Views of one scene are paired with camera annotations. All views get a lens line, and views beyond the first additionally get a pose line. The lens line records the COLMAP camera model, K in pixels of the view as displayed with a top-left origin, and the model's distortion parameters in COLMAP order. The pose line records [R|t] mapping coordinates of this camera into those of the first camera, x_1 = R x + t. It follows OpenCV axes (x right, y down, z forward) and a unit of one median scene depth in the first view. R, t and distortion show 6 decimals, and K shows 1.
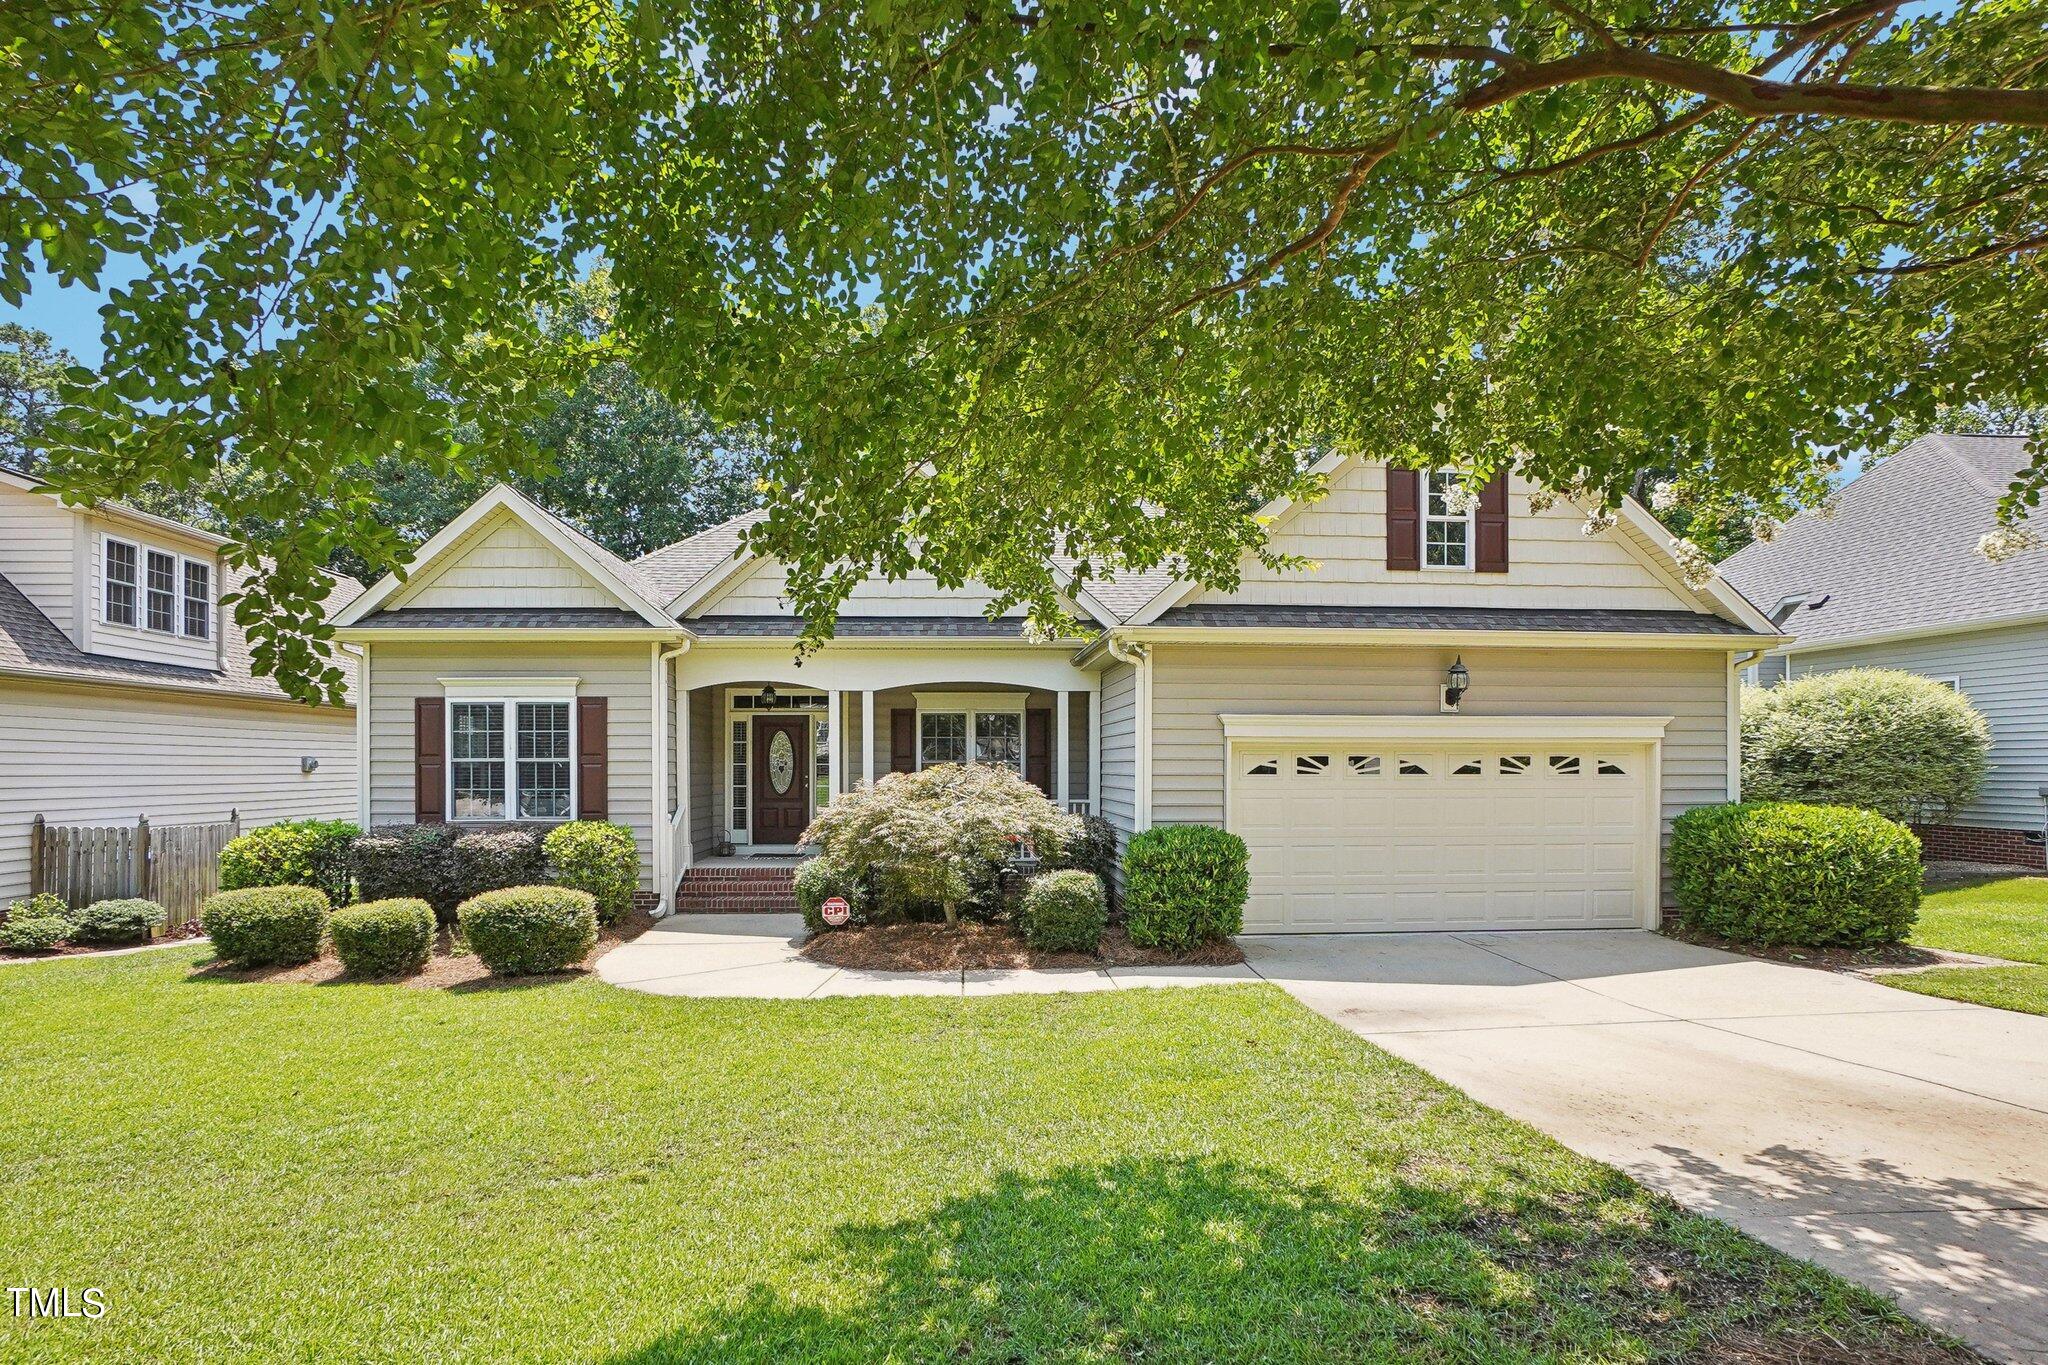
lens RADIAL K [[1020.3, 0, 1017.1], [0, 1020.3, 769.9], [0, 0, 1]] dist [-0.029418, 0.000770]
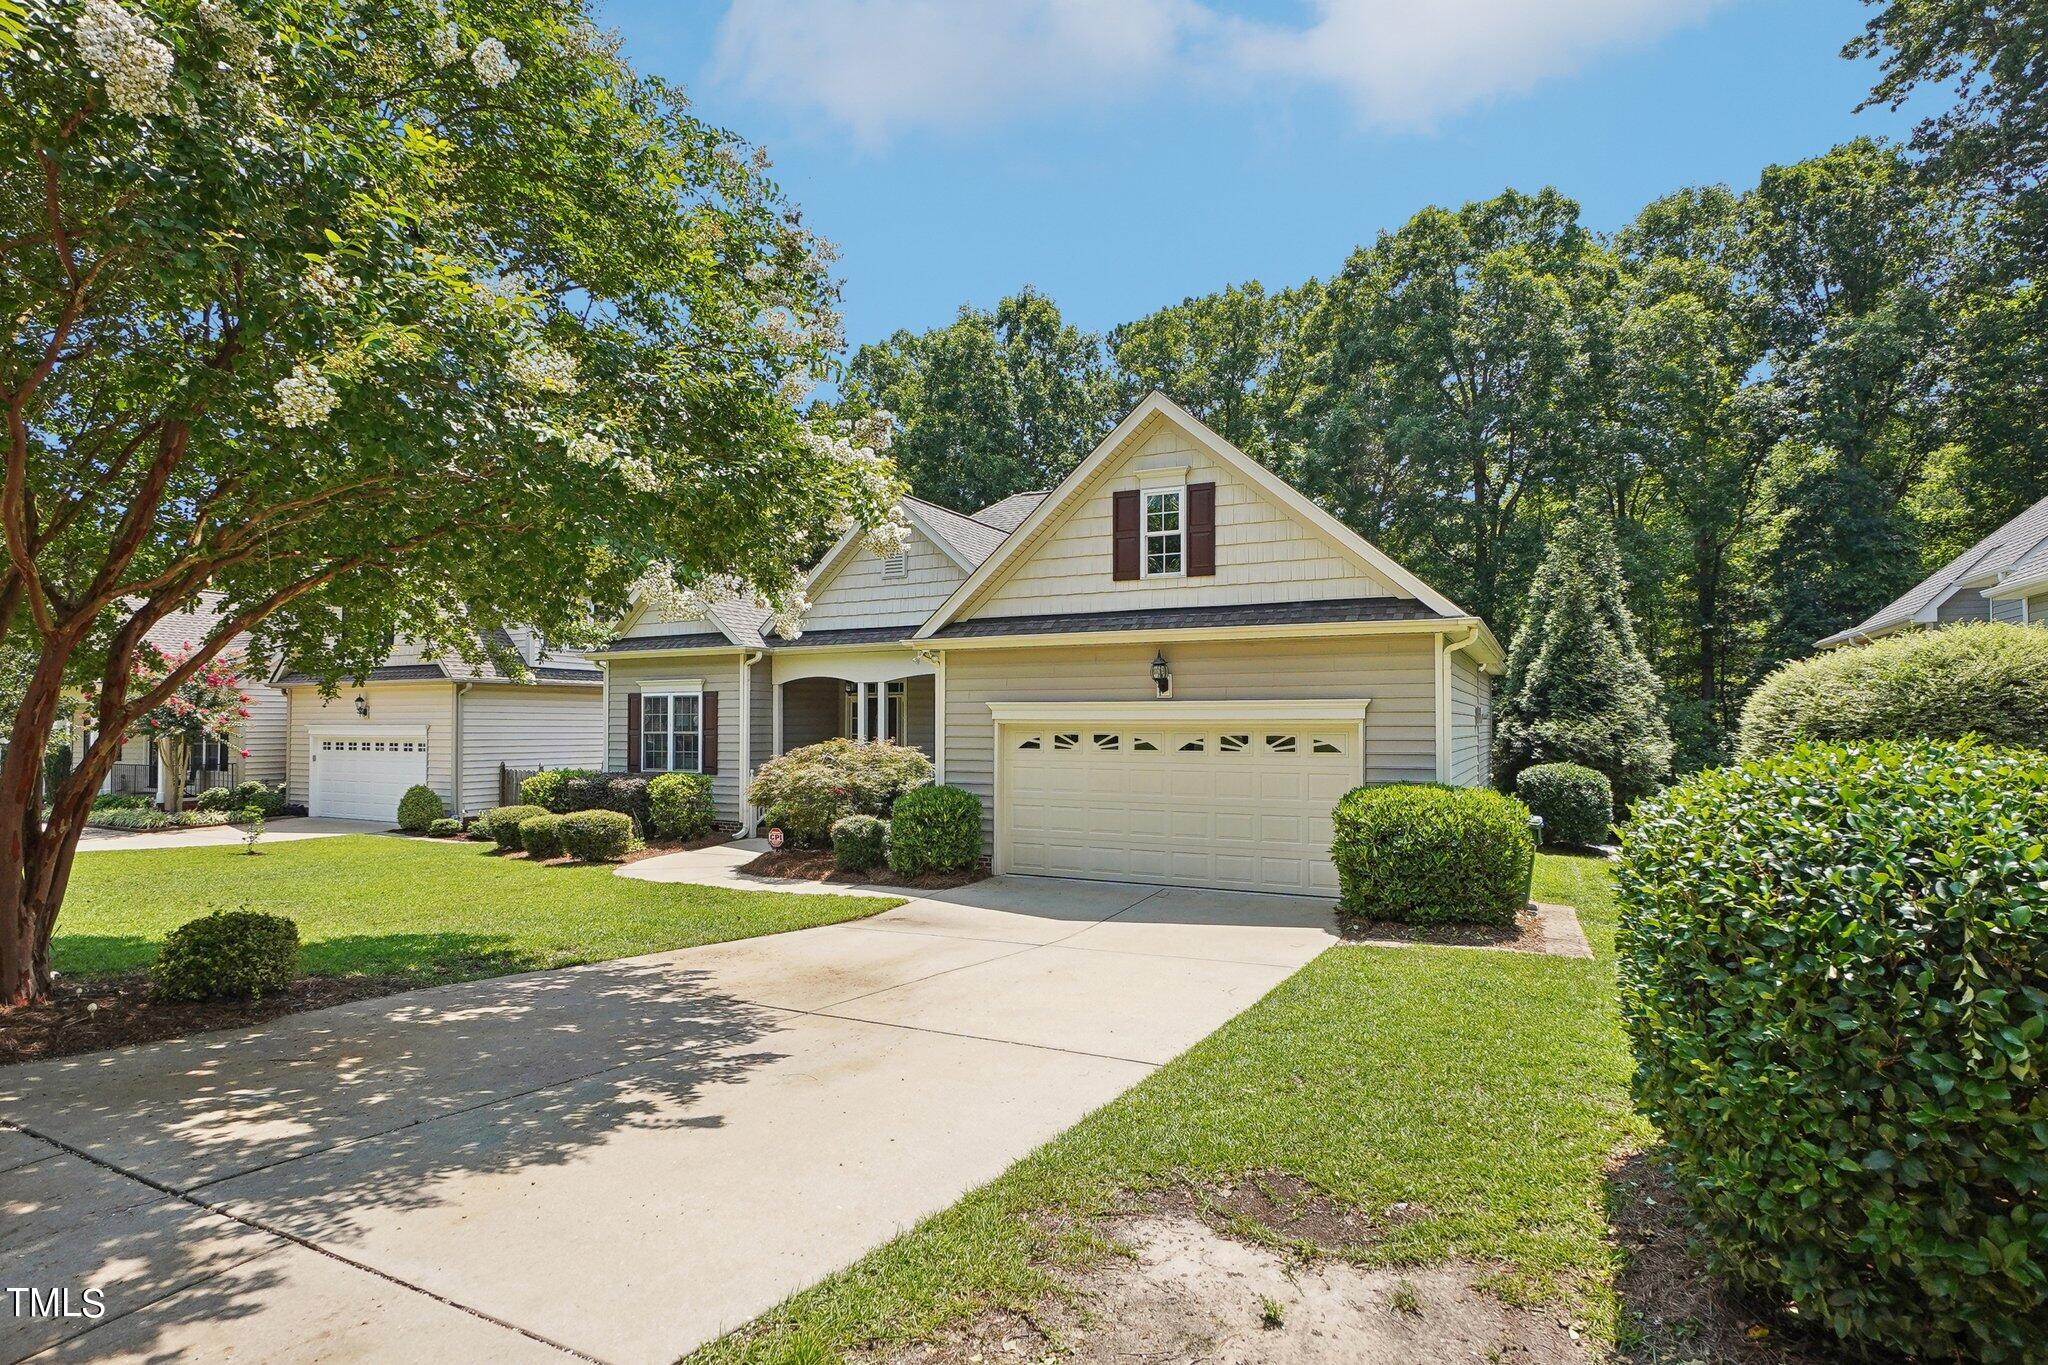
lens RADIAL K [[1041.8, 0, 1023.5], [0, 1041.8, 684.8], [0, 0, 1]] dist [-0.002323, 0.000184]
pose [[0.858561, -0.017816, -0.512402, 0.890038], [-0.005128, 0.999048, -0.043327, -0.018398], [0.512686, 0.039827, 0.857652, -0.114463]]
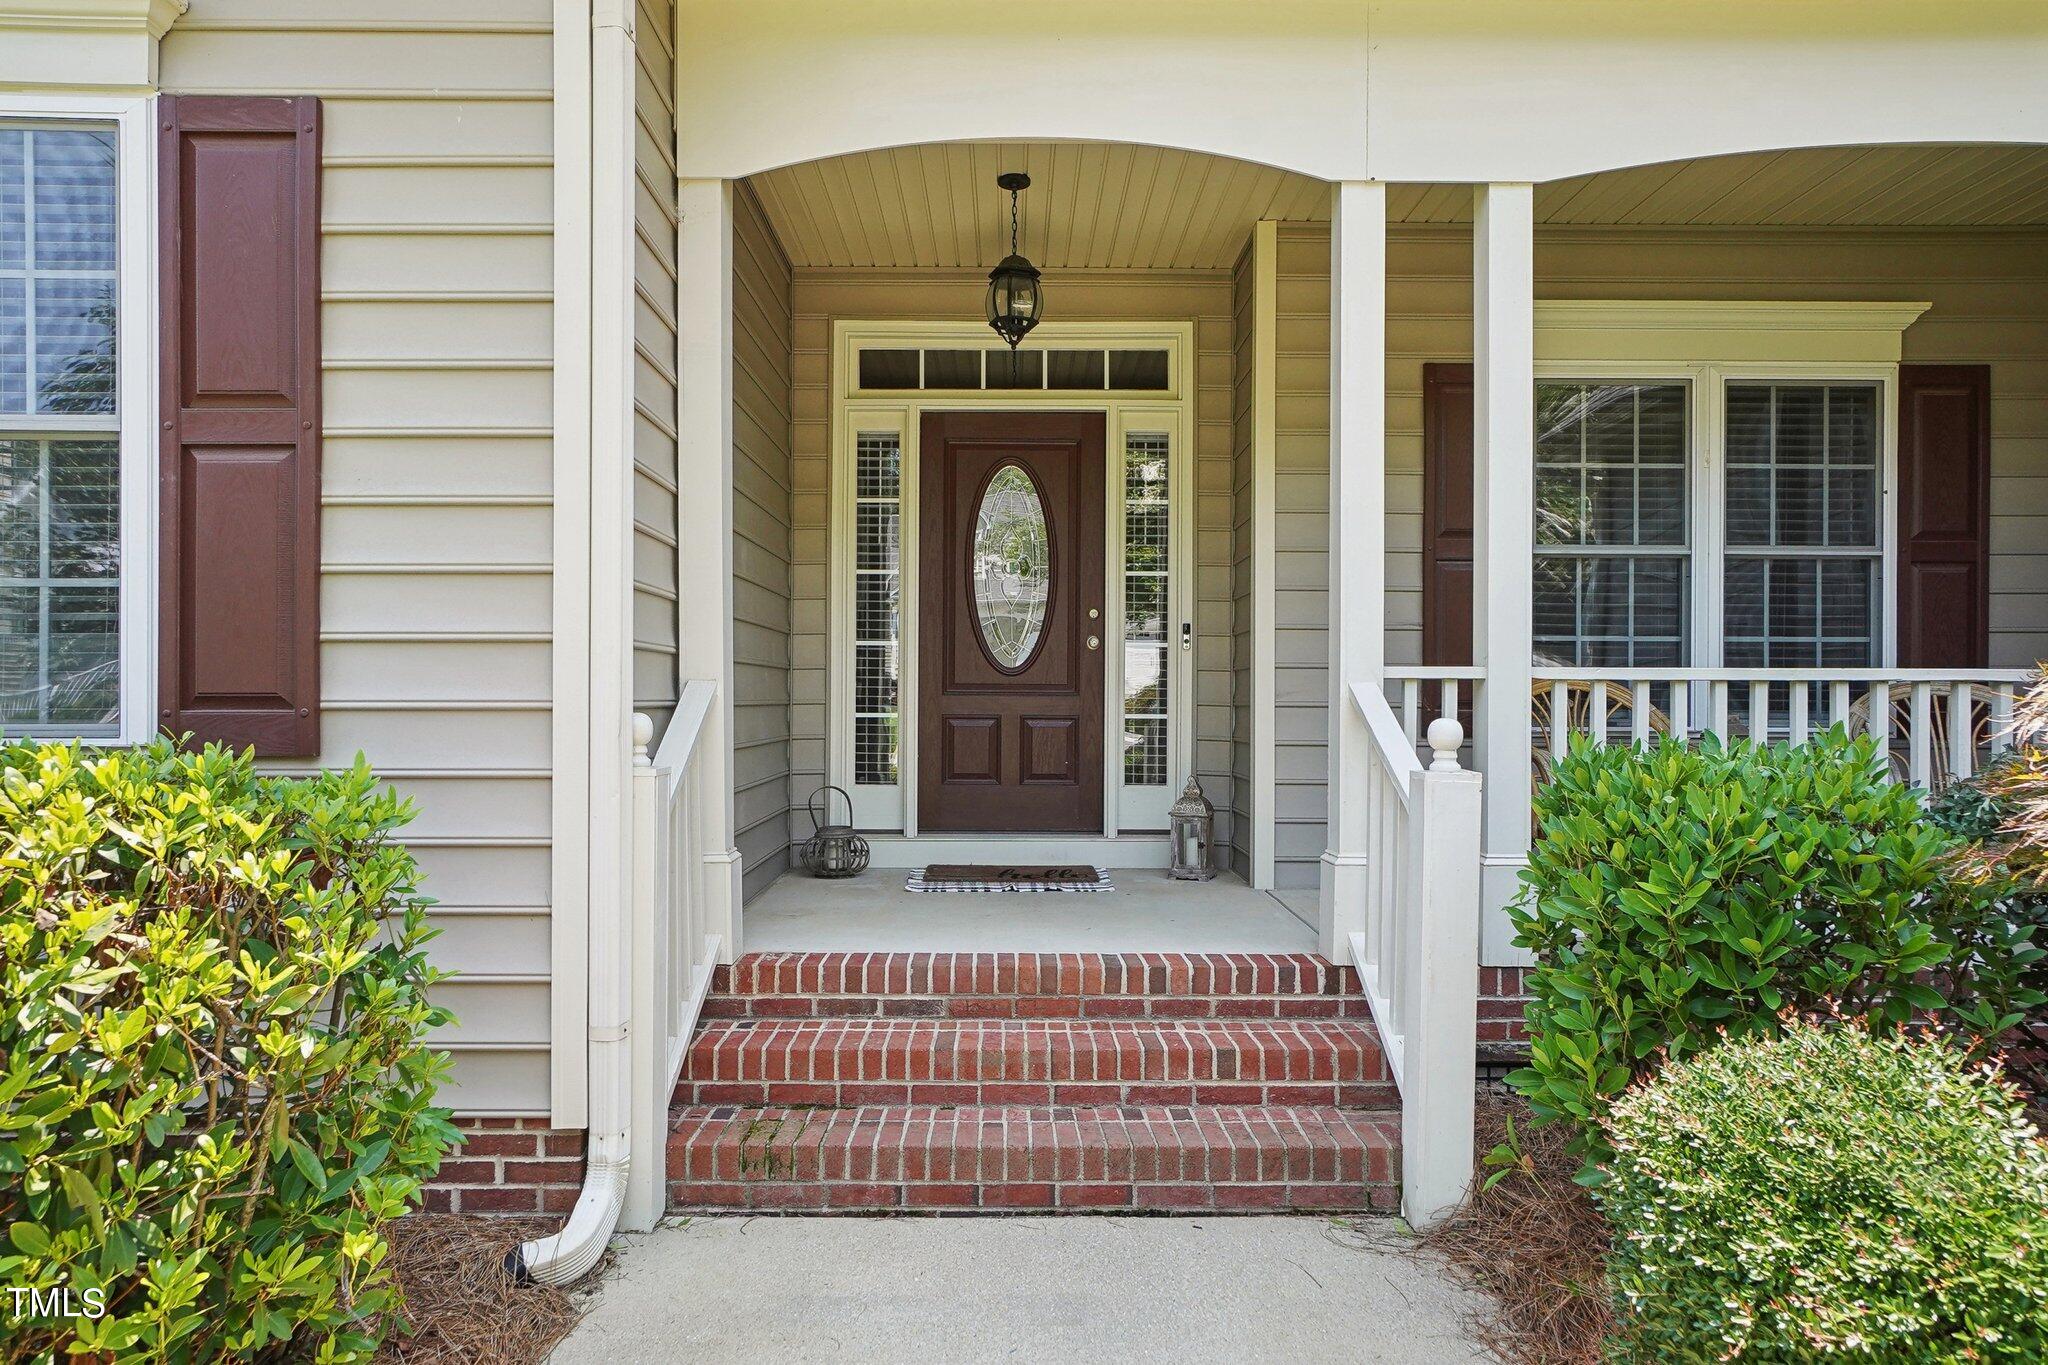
lens RADIAL K [[1272.1, 0, 1011.2], [0, 1272.1, 702.8], [0, 0, 1]] dist [0.003829, 0.000155]
pose [[0.998091, 0.003252, -0.061667, -0.292098], [-0.003303, 0.999994, -0.000727, 0.047619], [0.061664, 0.000930, 0.998097, 0.868079]]
